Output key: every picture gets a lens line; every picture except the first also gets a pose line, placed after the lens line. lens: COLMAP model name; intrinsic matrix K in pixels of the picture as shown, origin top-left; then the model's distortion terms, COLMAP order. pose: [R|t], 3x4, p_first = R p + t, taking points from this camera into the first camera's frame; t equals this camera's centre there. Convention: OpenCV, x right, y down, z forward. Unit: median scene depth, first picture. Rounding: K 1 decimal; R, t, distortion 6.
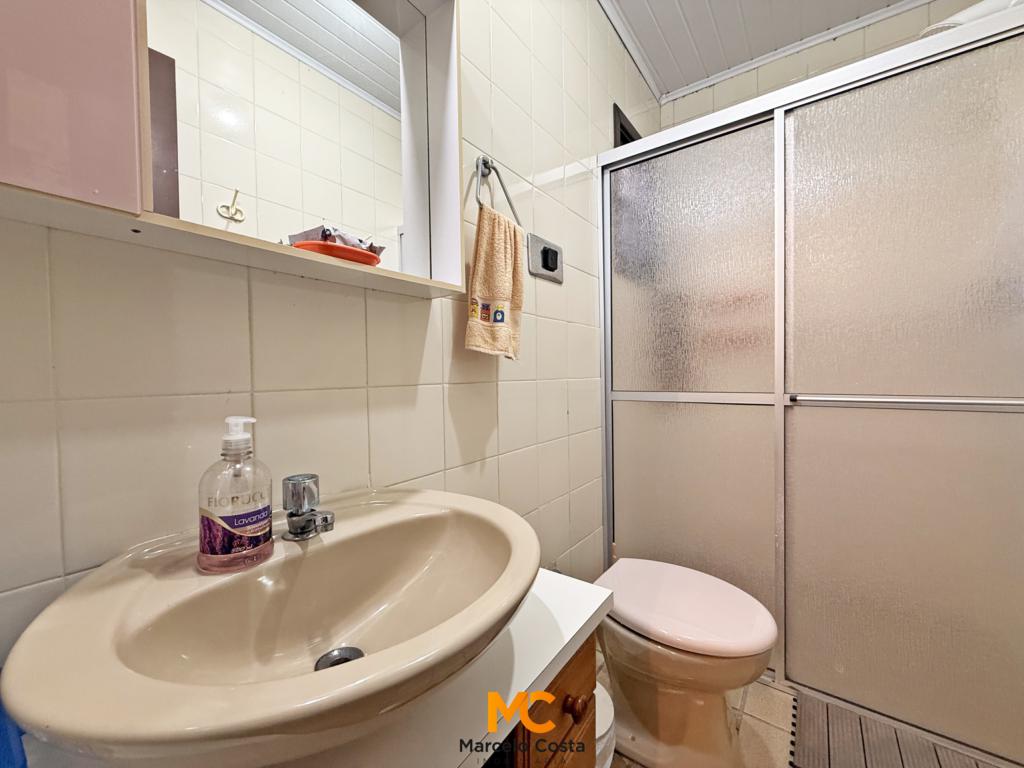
lens RADIAL K [[406.7, 0, 513.0], [0, 406.7, 380.0], [0, 0, 1]] dist [-0.002702, -0.000045]
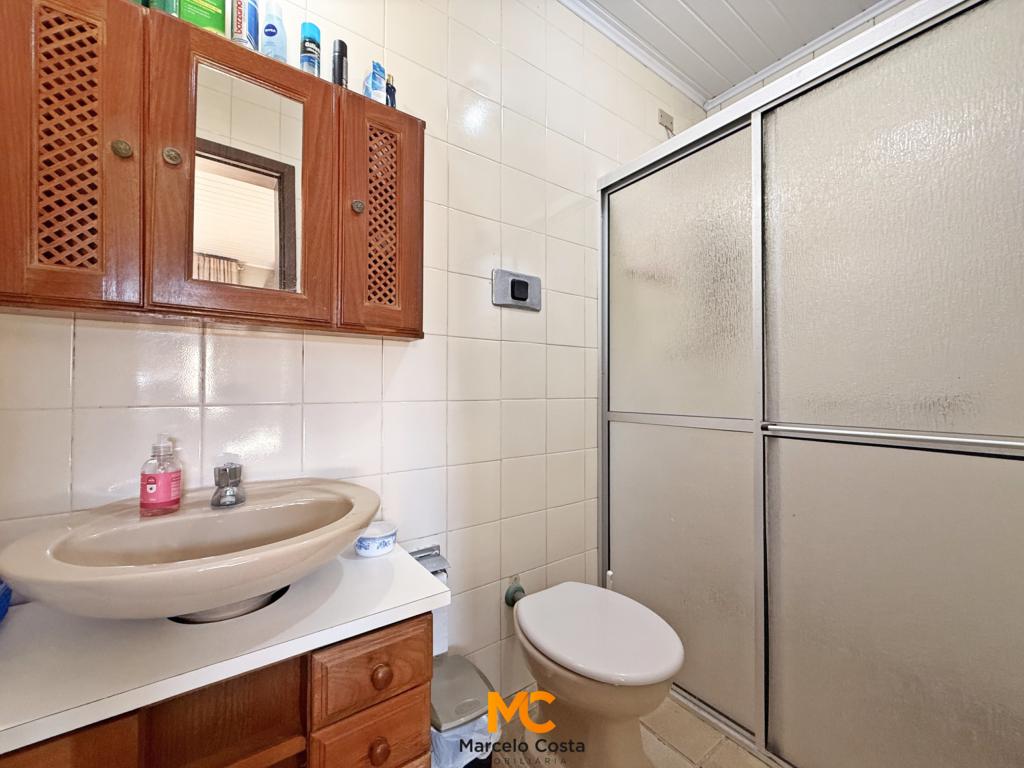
lens RADIAL K [[406.7, 0, 515.7], [0, 406.7, 387.7], [0, 0, 1]] dist [-0.002702, -0.000045]
pose [[0.950029, 0.007290, -0.312076, 0.425126], [-0.014397, 0.999687, -0.020475, -0.010003], [0.311829, 0.023945, 0.949837, -0.041035]]
